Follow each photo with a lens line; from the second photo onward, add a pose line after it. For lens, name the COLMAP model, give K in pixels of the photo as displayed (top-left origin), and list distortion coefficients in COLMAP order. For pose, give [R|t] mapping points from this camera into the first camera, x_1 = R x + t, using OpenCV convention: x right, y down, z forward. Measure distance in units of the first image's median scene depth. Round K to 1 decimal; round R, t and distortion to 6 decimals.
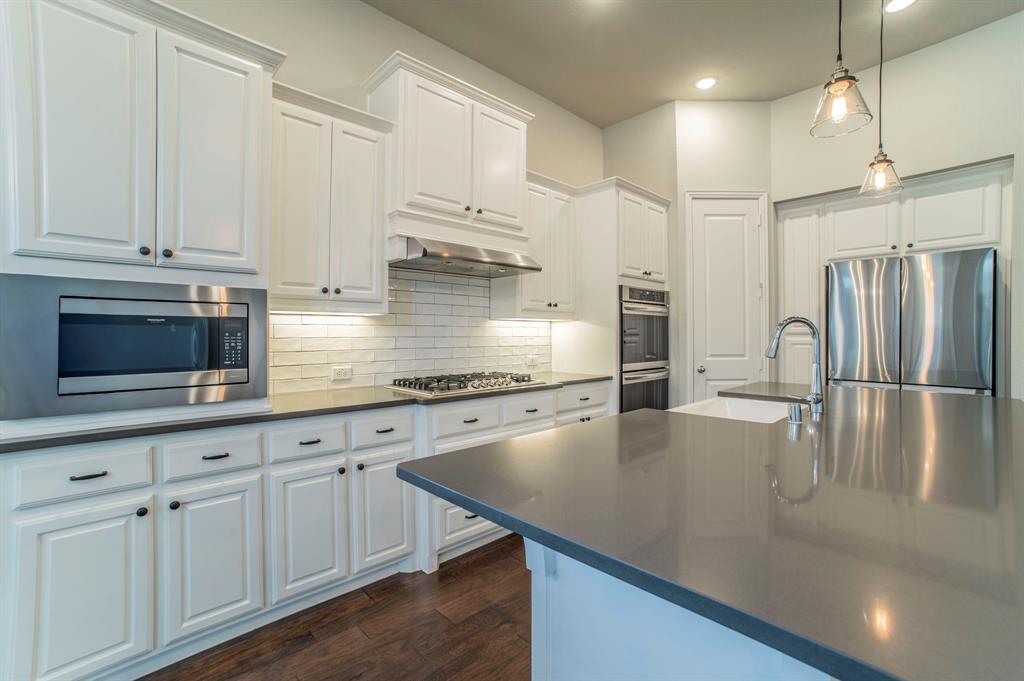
lens RADIAL K [[481.2, 0, 511.1], [0, 481.2, 331.5], [0, 0, 1]] dist [-0.011068, 0.002508]
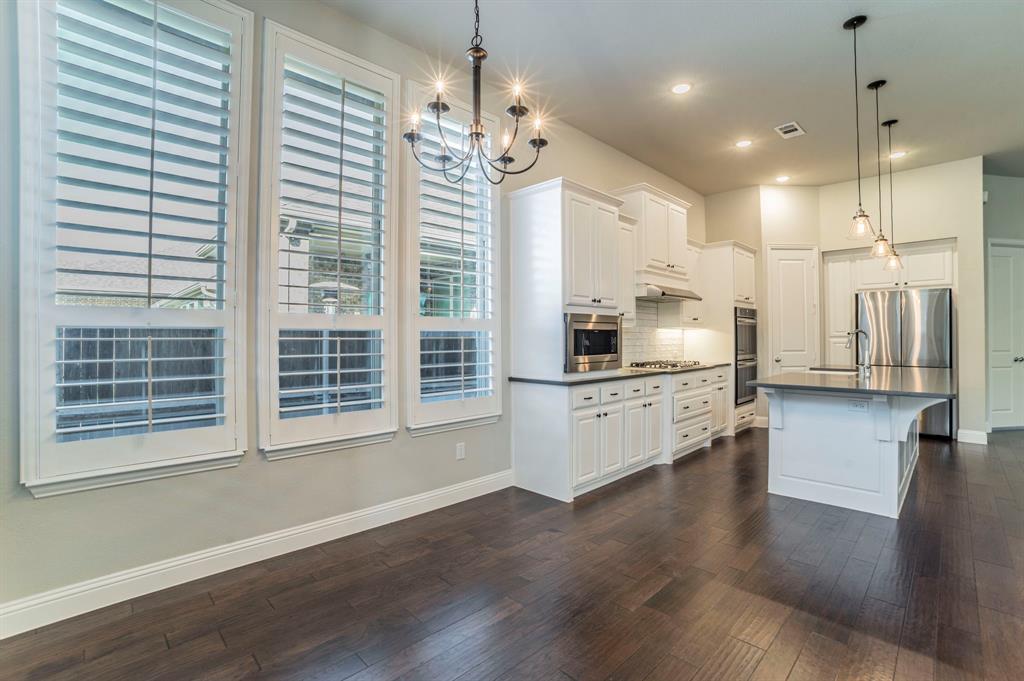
lens RADIAL K [[465.9, 0, 505.4], [0, 465.9, 333.8], [0, 0, 1]] dist [-0.058599, 0.001022]
pose [[0.999967, -0.000573, -0.008115, -0.528299], [0.000563, 0.999999, -0.001211, -0.004435], [0.008116, 0.001206, 0.999966, -0.535507]]
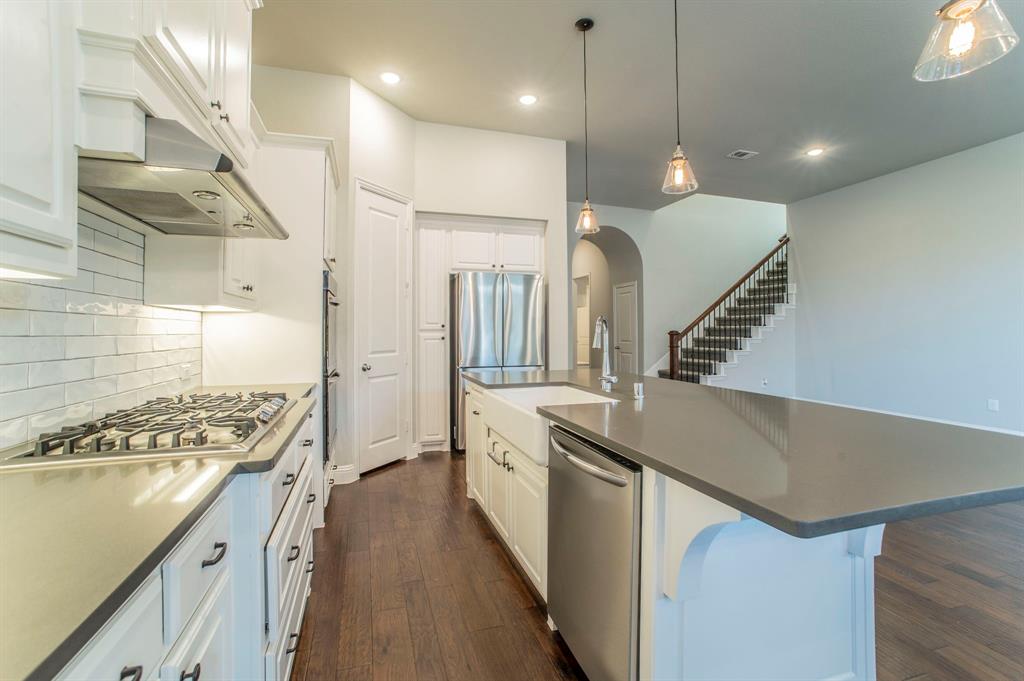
lens RADIAL K [[446.6, 0, 513.2], [0, 446.6, 324.2], [0, 0, 1]] dist [-0.044805, 0.000124]
pose [[0.460117, 0.011002, 0.887790, -0.288284], [-0.001397, 0.999931, -0.011667, 0.003033], [-0.887857, 0.004128, 0.460101, 0.376384]]
